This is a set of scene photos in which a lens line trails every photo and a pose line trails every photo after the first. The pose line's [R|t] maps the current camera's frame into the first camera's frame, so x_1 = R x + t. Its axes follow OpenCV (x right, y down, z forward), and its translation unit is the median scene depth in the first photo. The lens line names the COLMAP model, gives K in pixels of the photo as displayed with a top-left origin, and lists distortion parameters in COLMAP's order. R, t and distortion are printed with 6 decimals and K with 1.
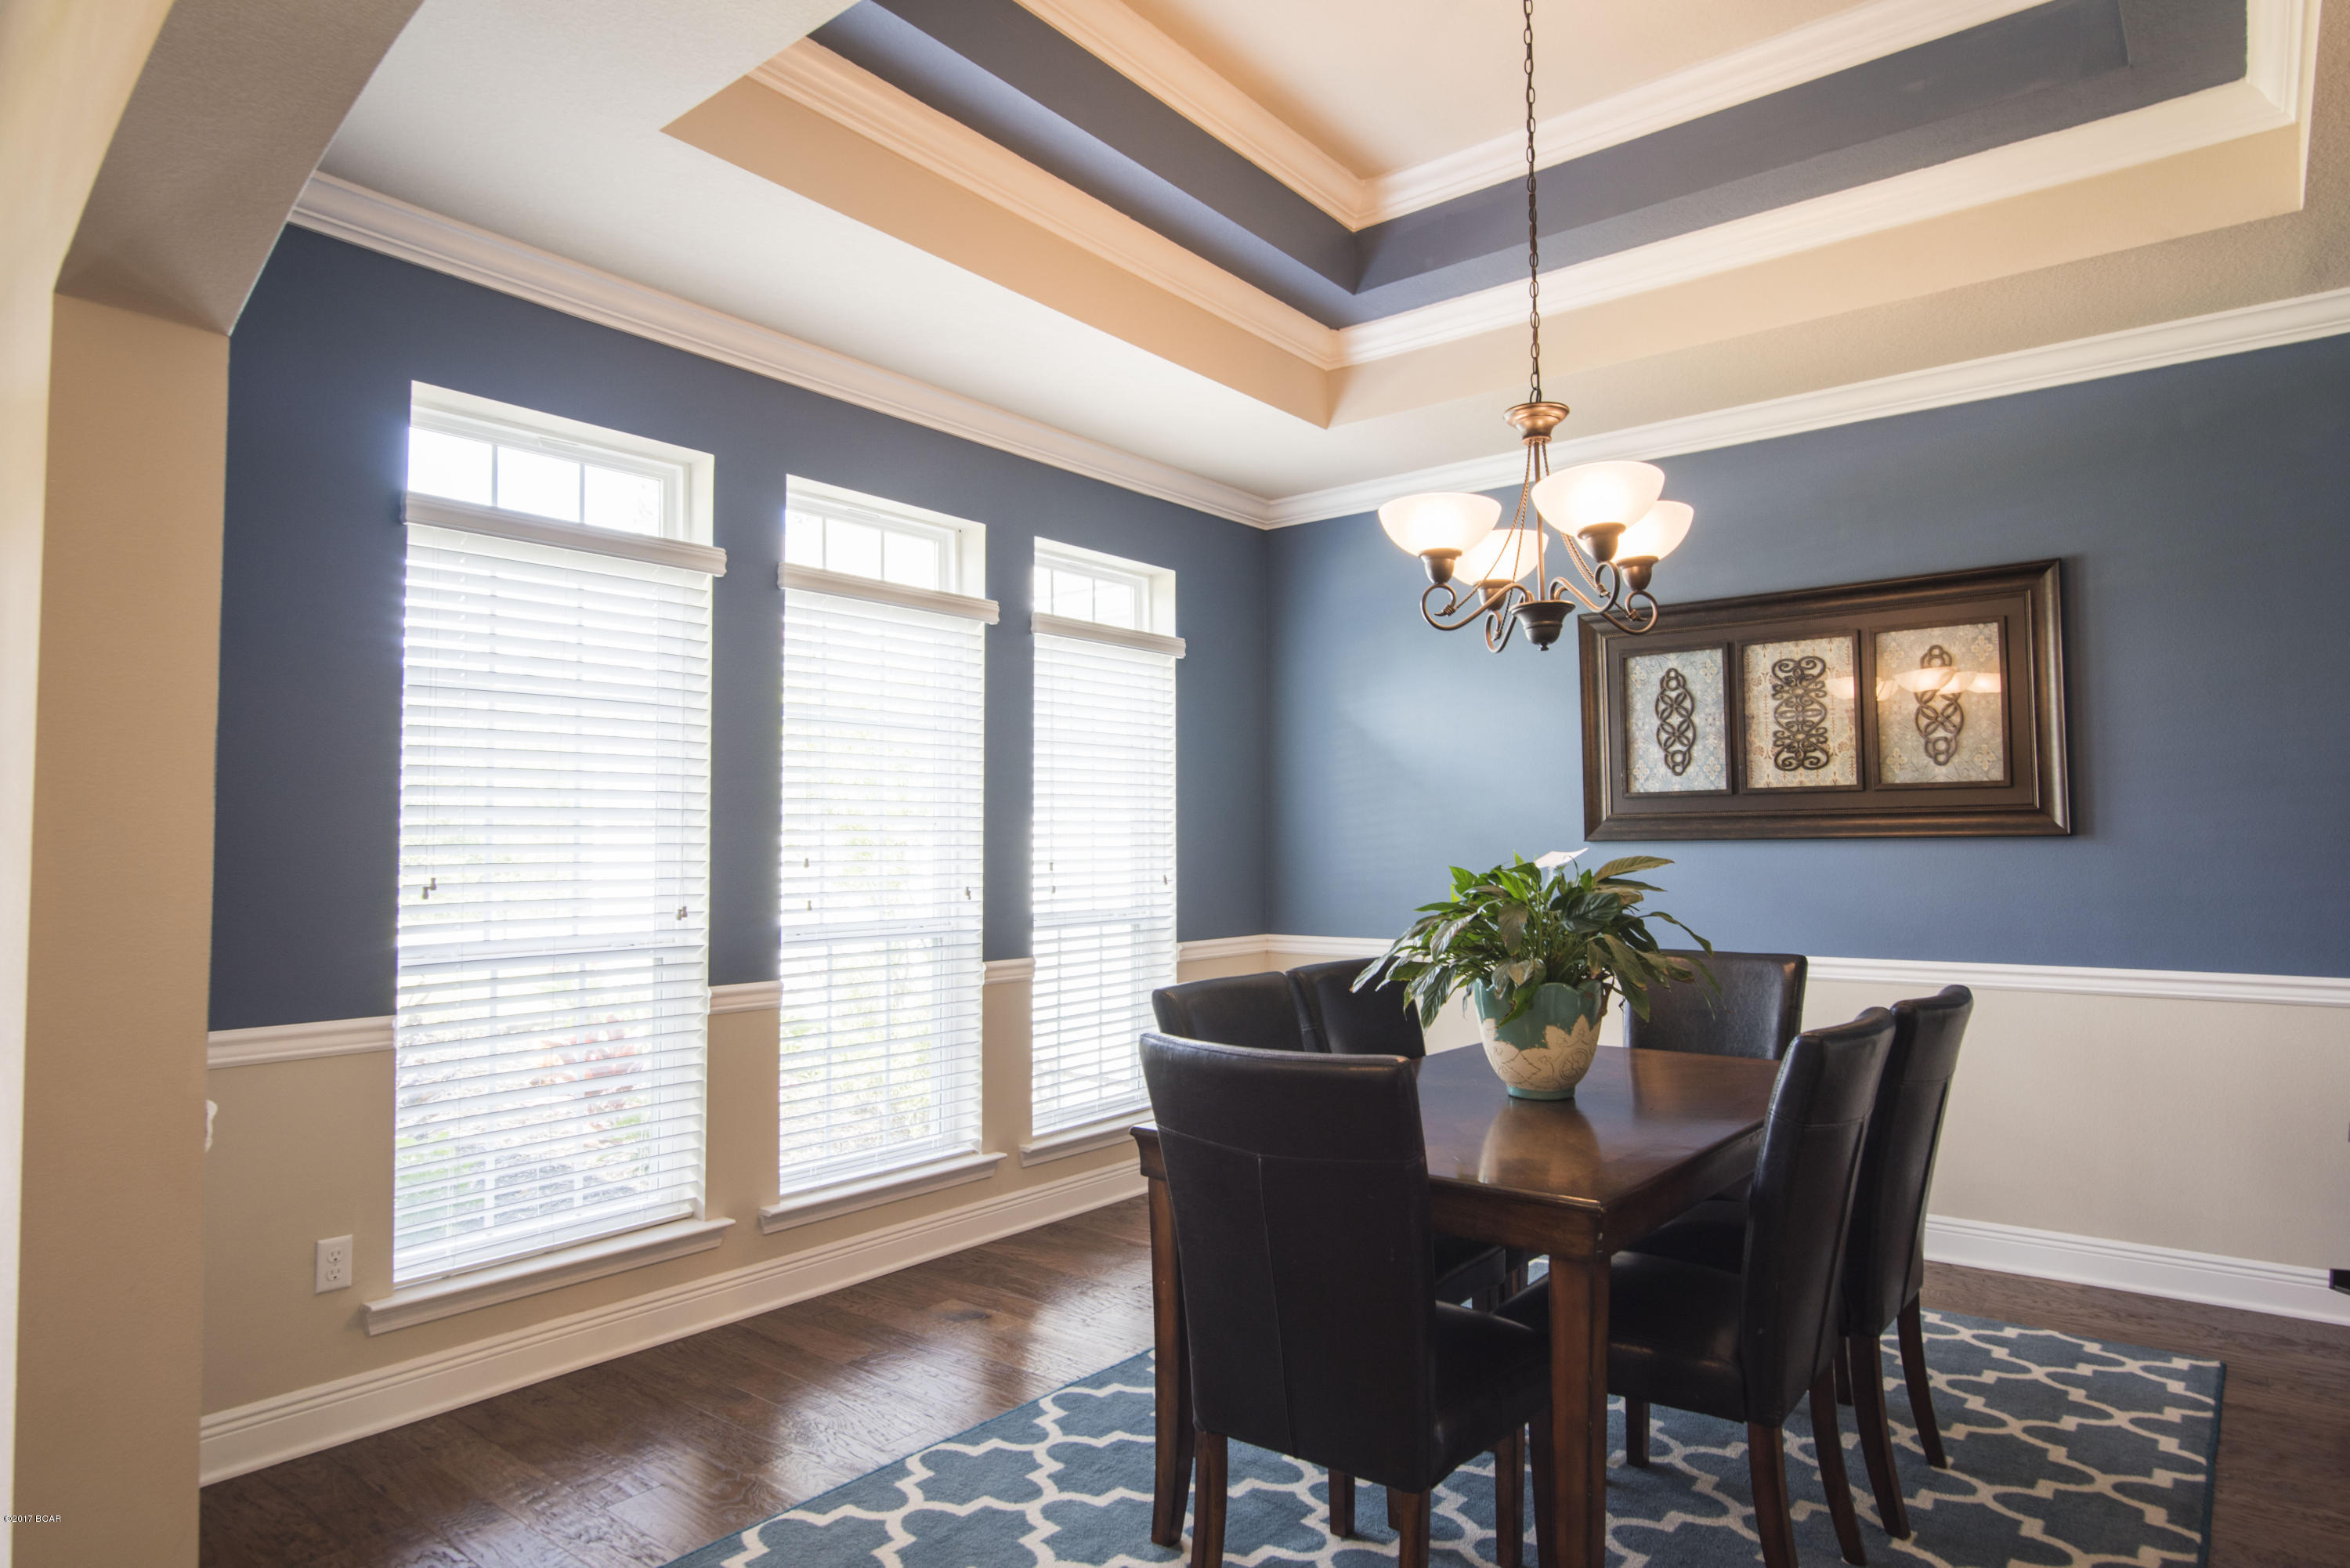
lens RADIAL K [[1352.0, 0, 1175.0], [0, 1352.0, 784.0], [0, 0, 1]] dist [0.003330, -0.000131]
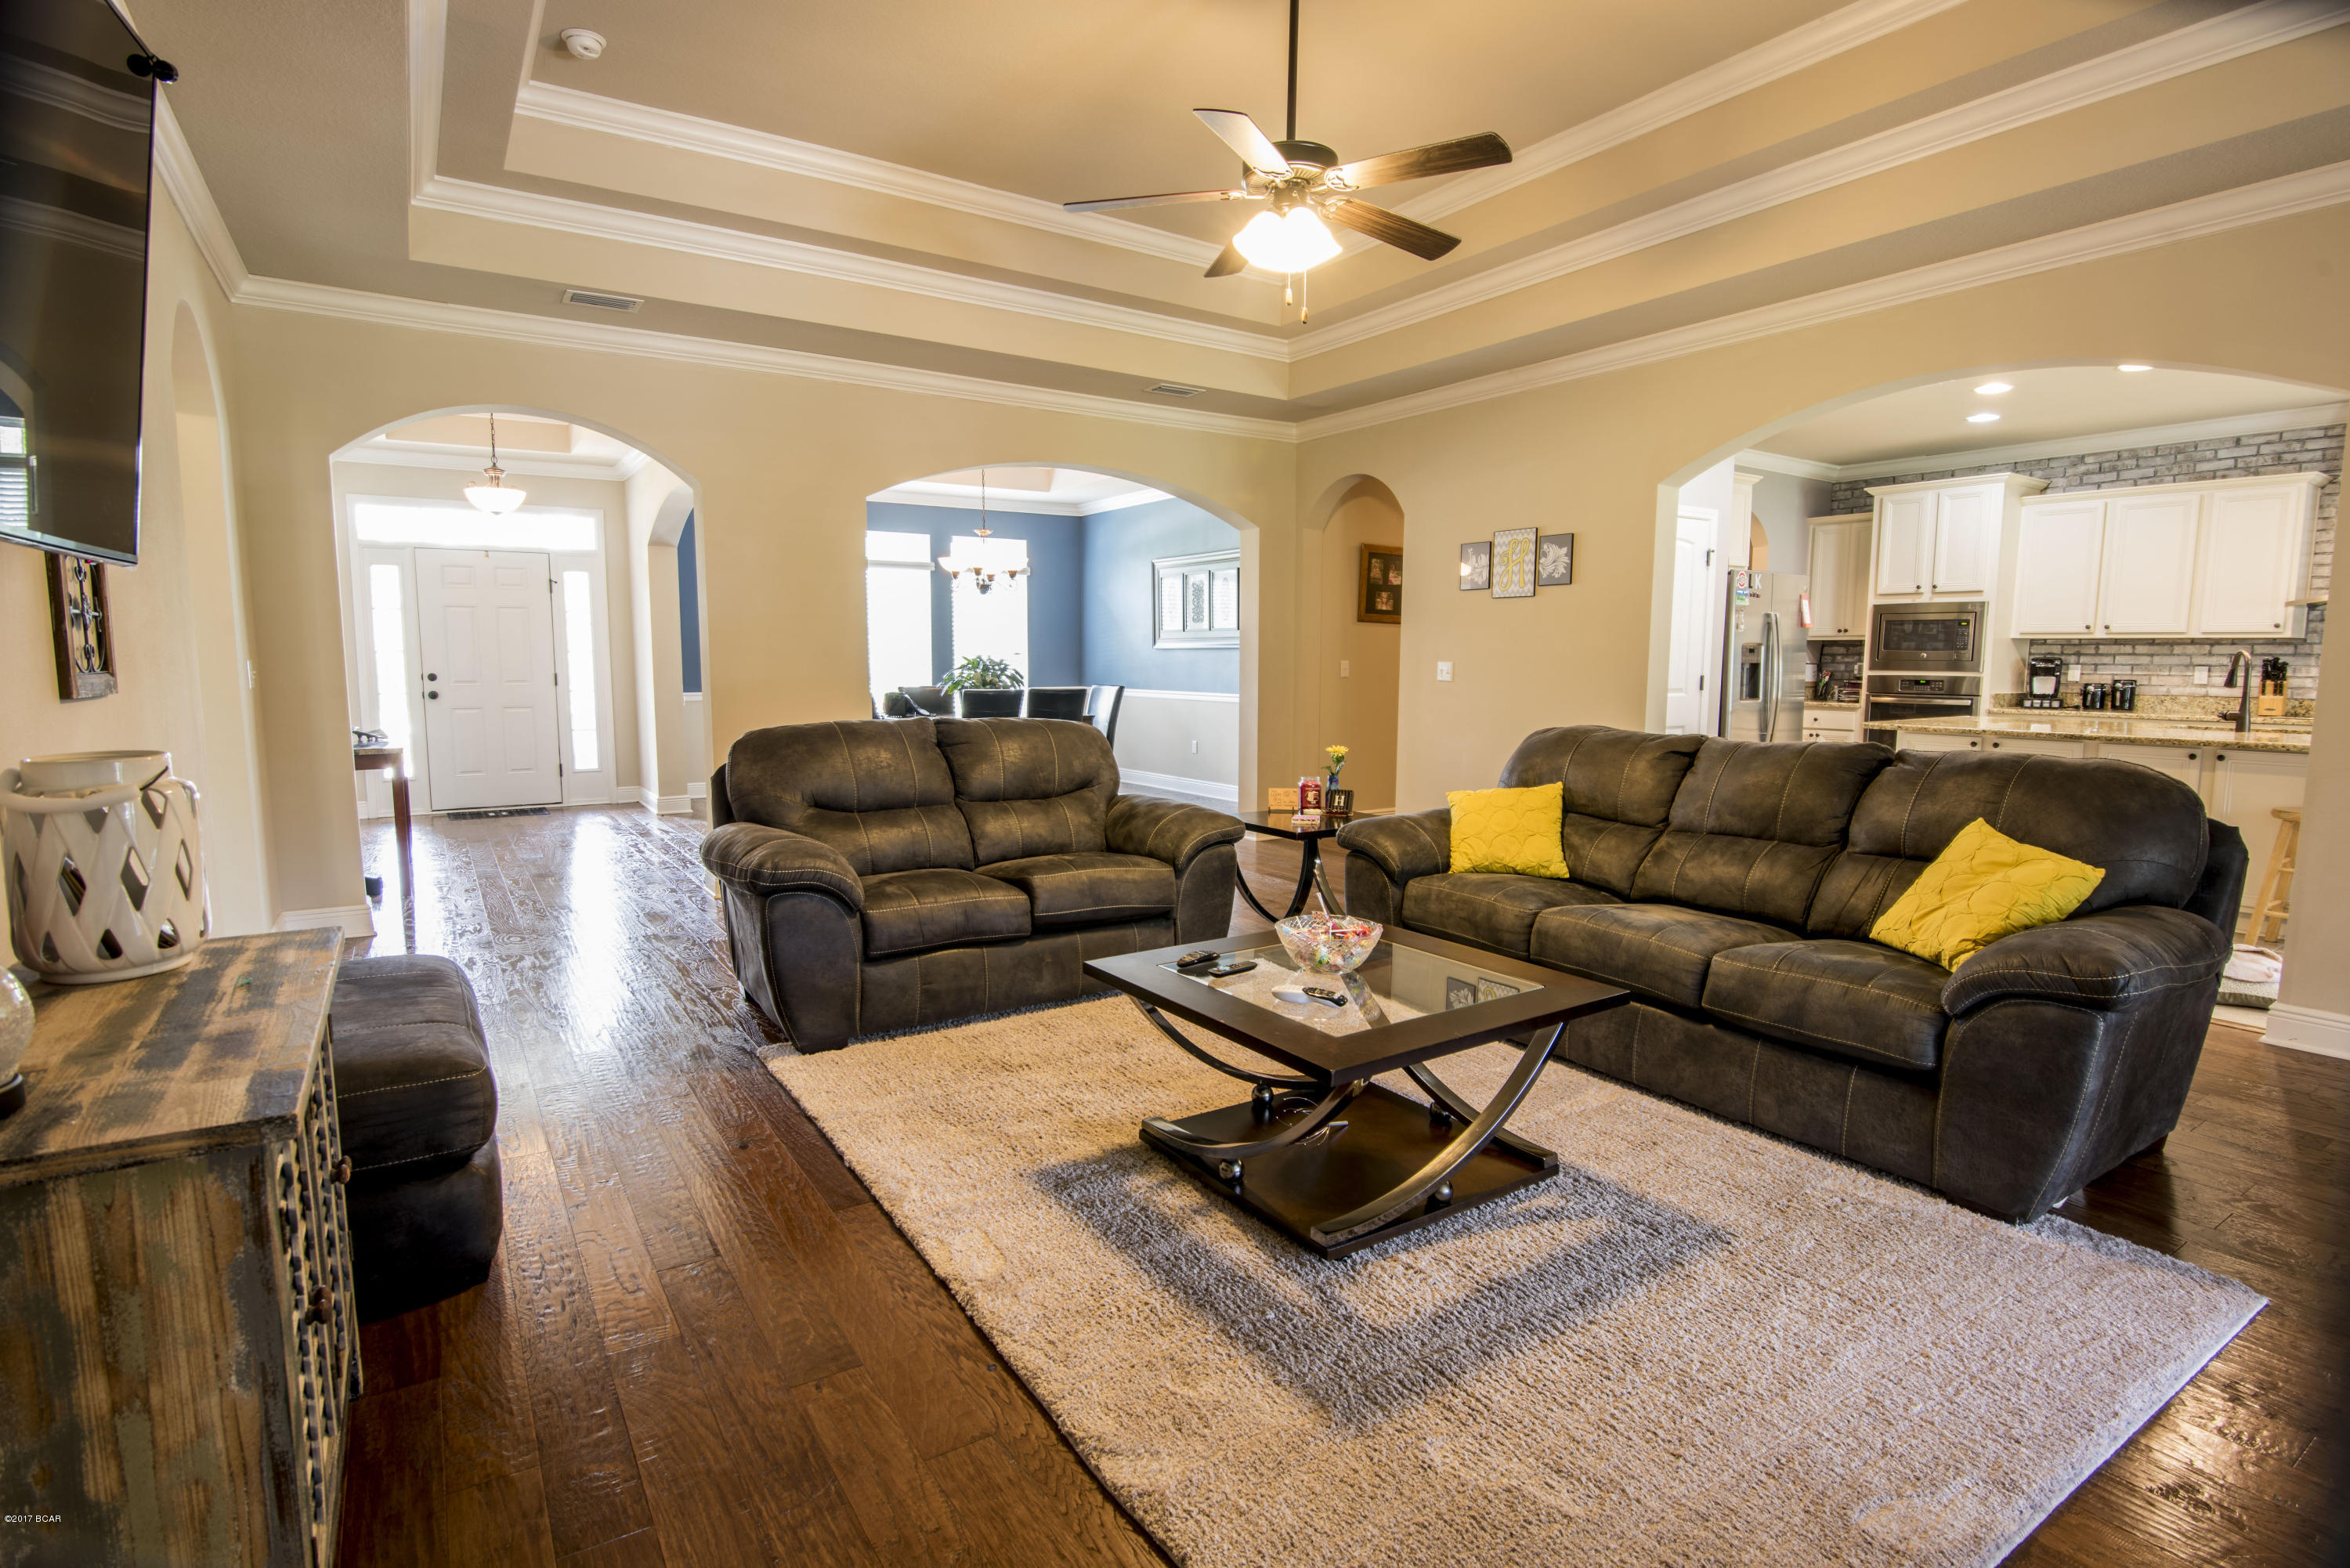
lens RADIAL K [[1161.9, 0, 1175.0], [0, 1161.9, 784.0], [0, 0, 1]] dist [-0.017008, -0.000634]
pose [[0.950534, 0.042142, -0.307749, 1.353448], [0.006879, 0.987655, 0.156491, -0.065064], [0.310544, -0.150867, 0.938510, -1.450960]]
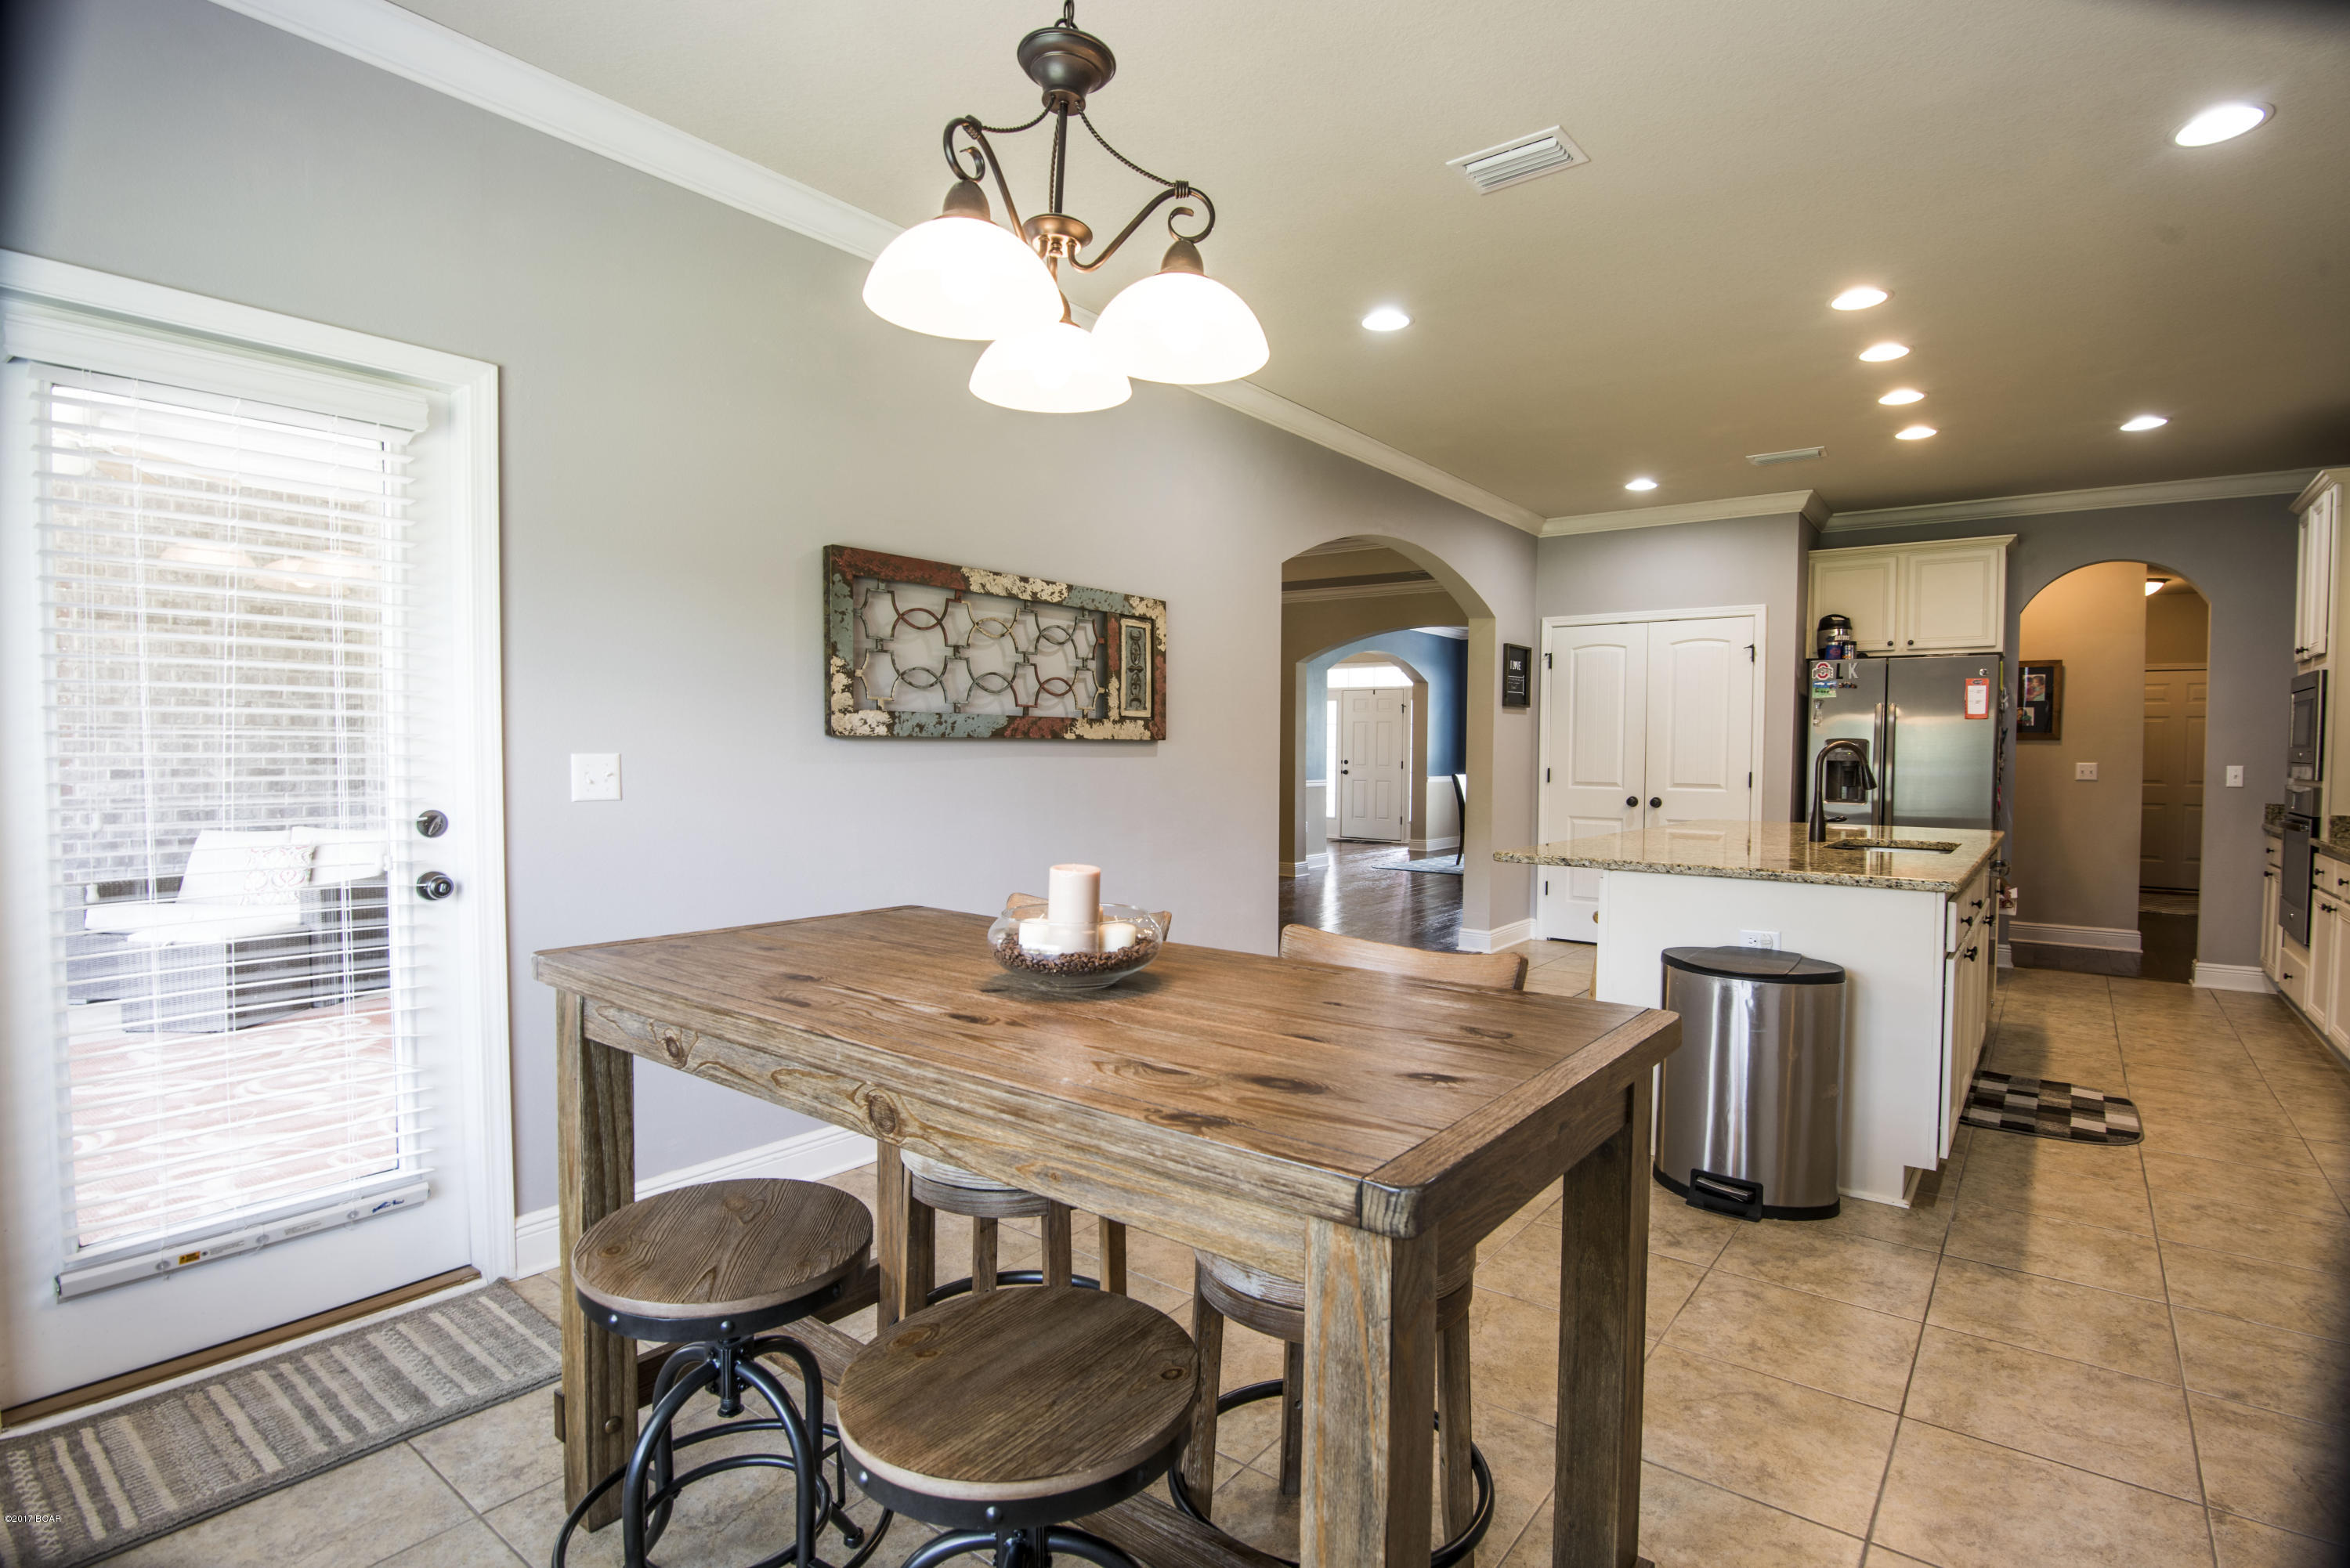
lens RADIAL K [[1149.3, 0, 1176.5], [0, 1149.3, 789.8], [0, 0, 1]] dist [-0.024567, 0.000522]
pose [[0.007544, 0.042148, -0.999083, 3.405346], [0.036585, 0.998431, 0.042397, -0.020074], [0.999302, -0.036871, 0.005991, -0.304604]]
